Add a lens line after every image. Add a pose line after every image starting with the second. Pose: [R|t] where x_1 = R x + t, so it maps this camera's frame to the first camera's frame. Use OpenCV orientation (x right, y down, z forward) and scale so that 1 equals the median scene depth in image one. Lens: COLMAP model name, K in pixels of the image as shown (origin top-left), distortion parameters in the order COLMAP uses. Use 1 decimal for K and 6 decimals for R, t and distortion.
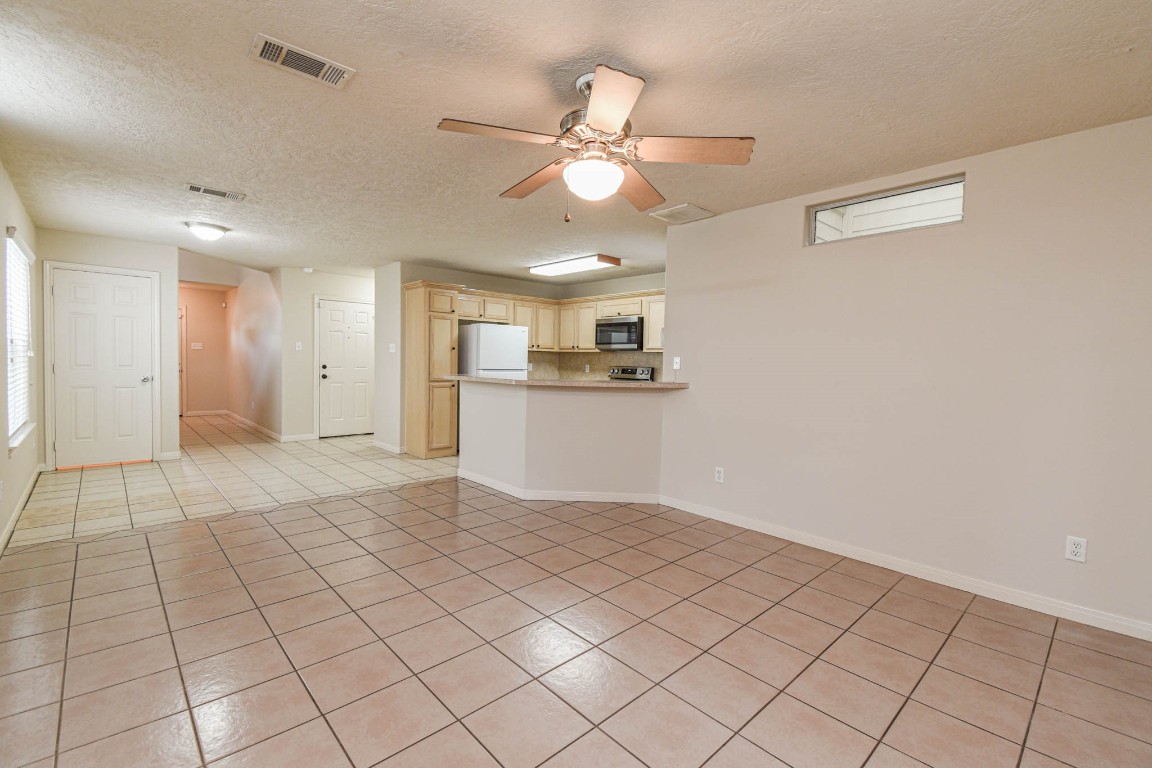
lens RADIAL K [[504.1, 0, 576.0], [0, 504.1, 384.0], [0, 0, 1]] dist [-0.030431, 0.000052]
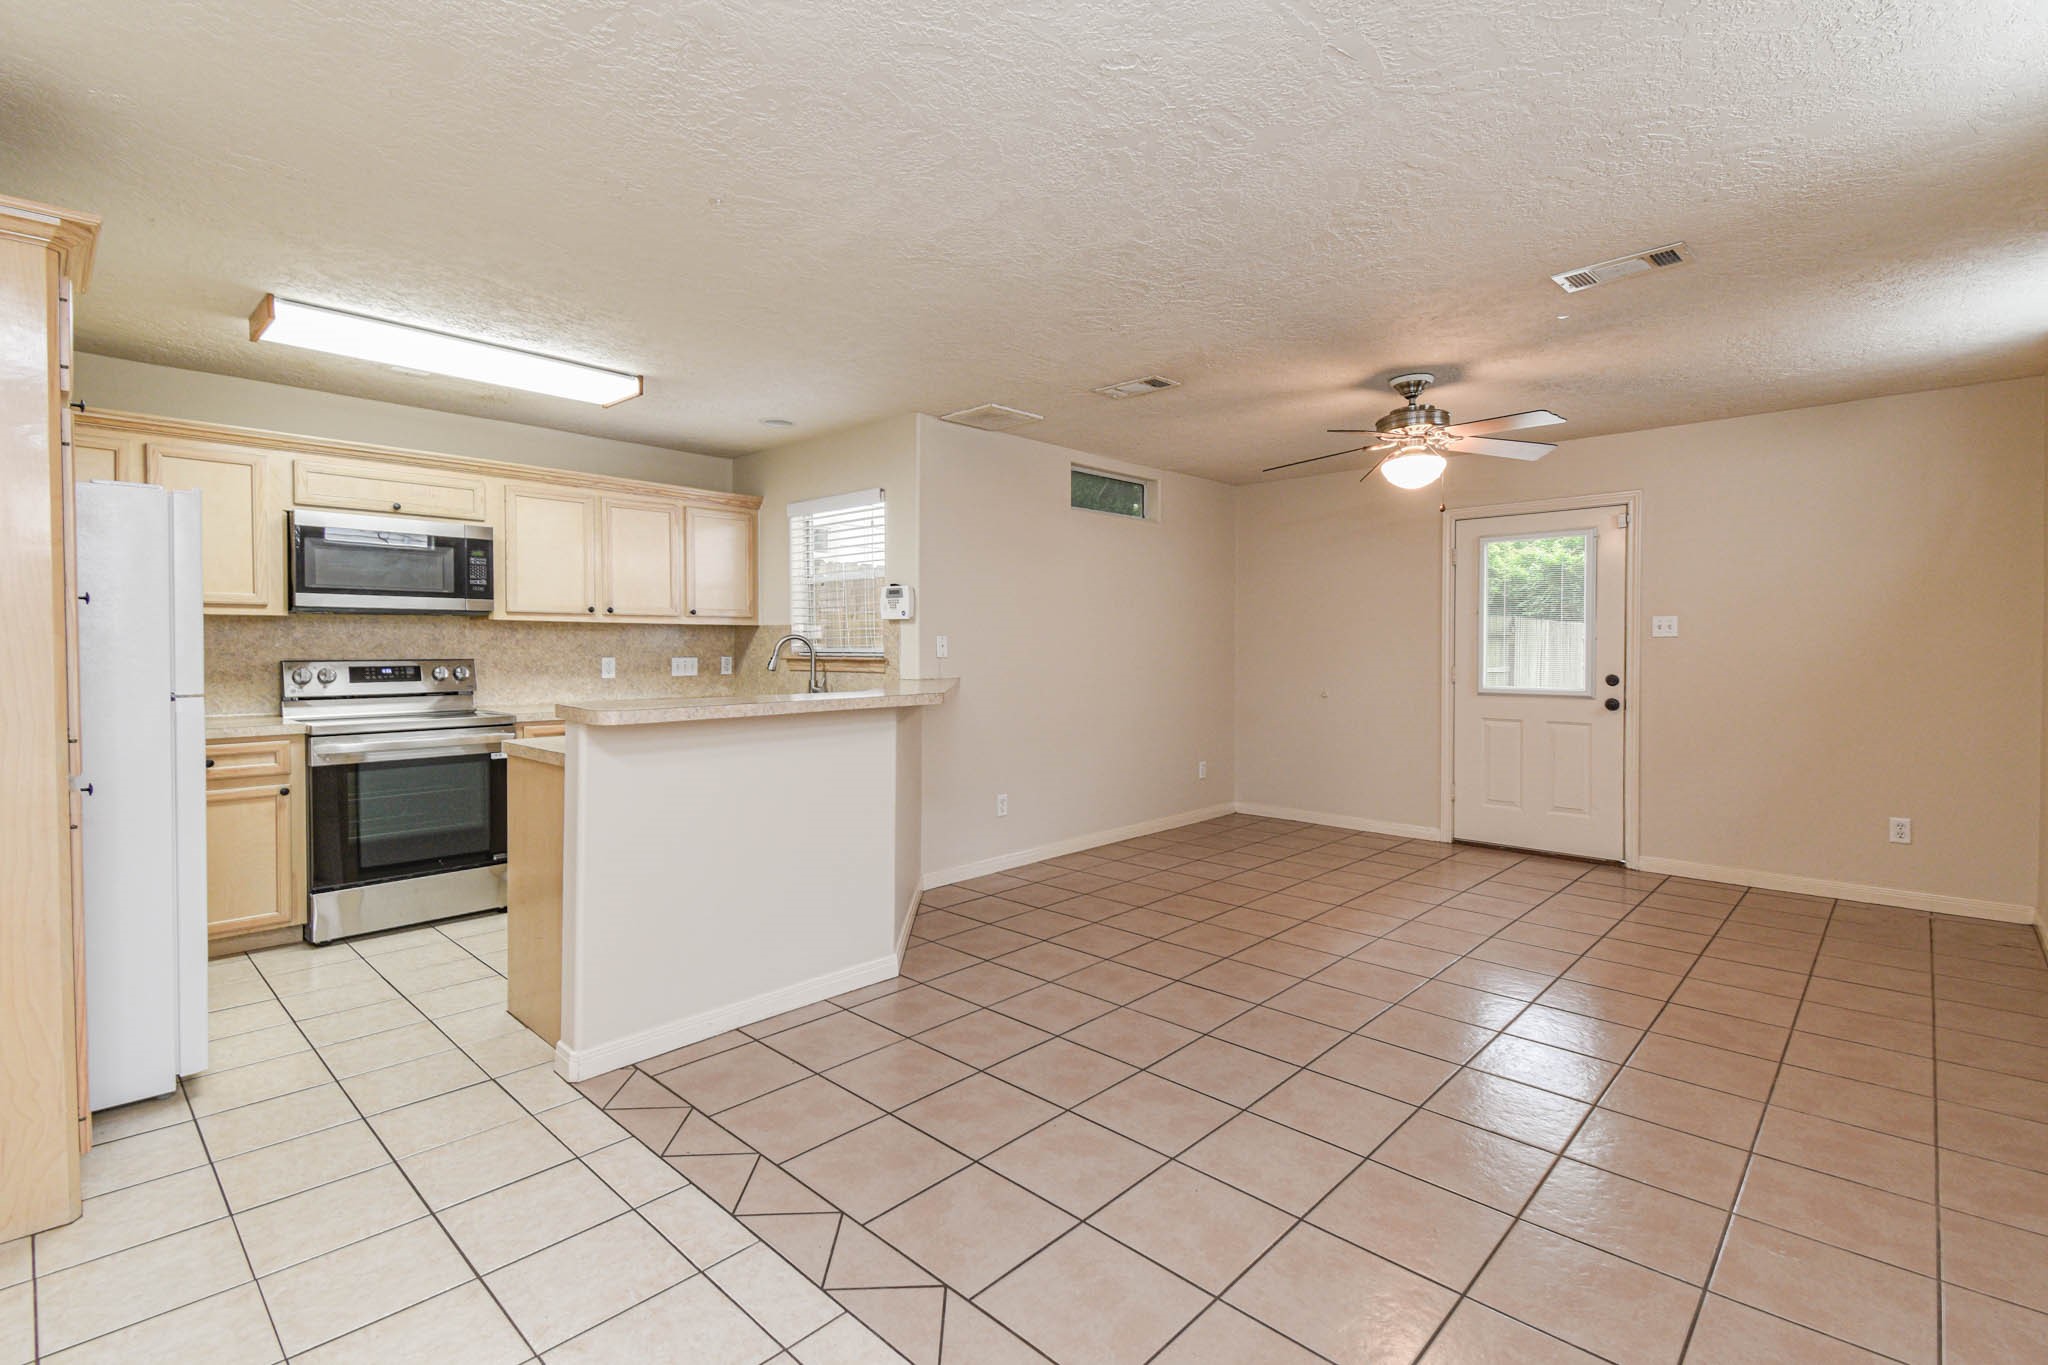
lens RADIAL K [[949.8, 0, 1025.1], [0, 949.8, 653.8], [0, 0, 1]] dist [0.000536, -0.000219]
pose [[-0.067838, -0.042241, 0.996802, -1.029804], [0.039880, 0.998190, 0.045014, -0.087125], [-0.996899, 0.042806, -0.066031, 1.051805]]
